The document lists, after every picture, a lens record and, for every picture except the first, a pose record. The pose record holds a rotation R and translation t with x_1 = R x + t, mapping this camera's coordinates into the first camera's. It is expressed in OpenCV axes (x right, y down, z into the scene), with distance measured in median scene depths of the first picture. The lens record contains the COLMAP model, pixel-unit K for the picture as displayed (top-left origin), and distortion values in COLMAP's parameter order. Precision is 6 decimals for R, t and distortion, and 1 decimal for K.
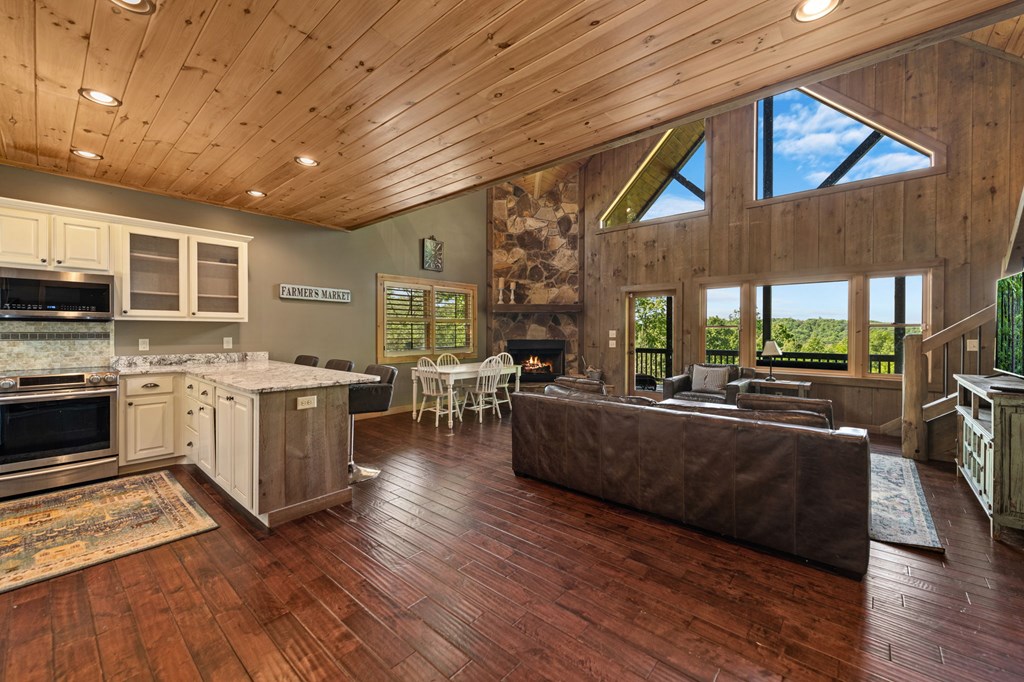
lens RADIAL K [[406.4, 0, 512.6], [0, 406.4, 334.7], [0, 0, 1]] dist [0.000884, -0.000200]
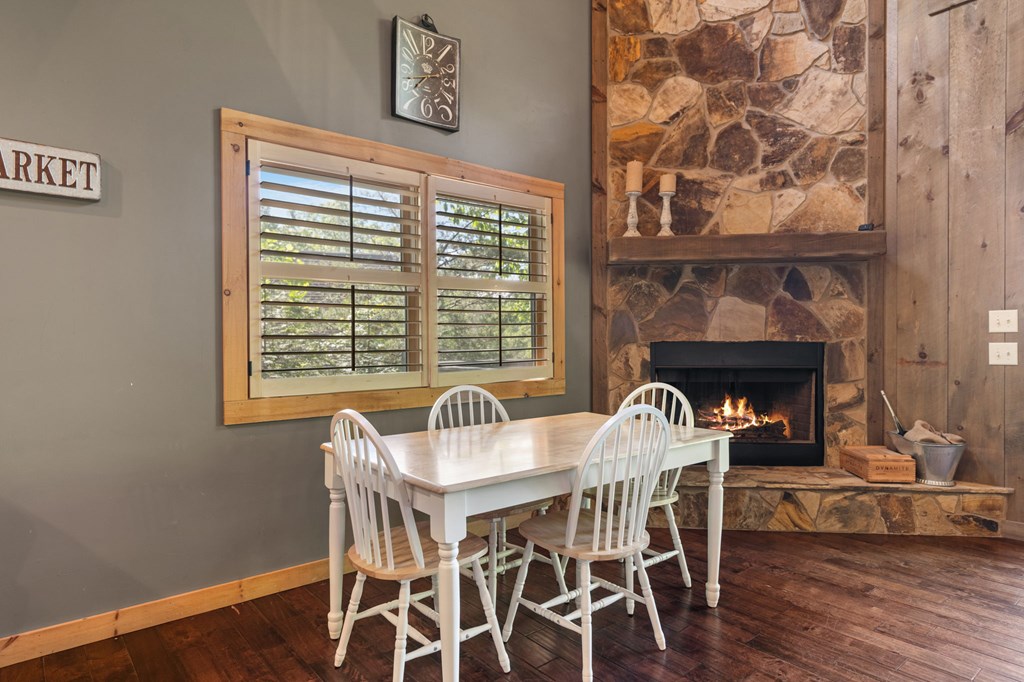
lens RADIAL K [[603.7, 0, 512.4], [0, 603.7, 341.4], [0, 0, 1]] dist [0.008965, -0.001613]
pose [[0.986626, -0.004197, -0.162945, -0.074451], [0.004298, 0.999991, 0.000272, 0.018335], [0.162942, -0.000969, 0.986635, 0.764434]]
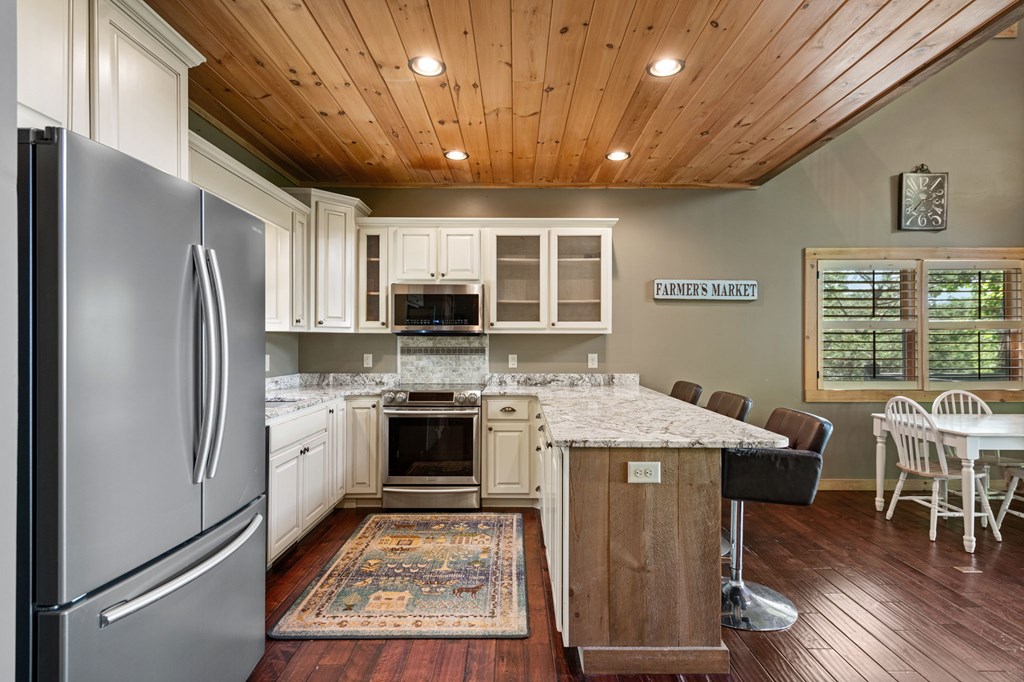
lens RADIAL K [[520.8, 0, 513.6], [0, 520.8, 344.7], [0, 0, 1]] dist [0.013797, -0.006557]
pose [[0.656350, -0.001844, -0.754455, -0.045017], [-0.006071, 0.999952, -0.007726, -0.002349], [0.754432, 0.009651, 0.656307, 0.221811]]
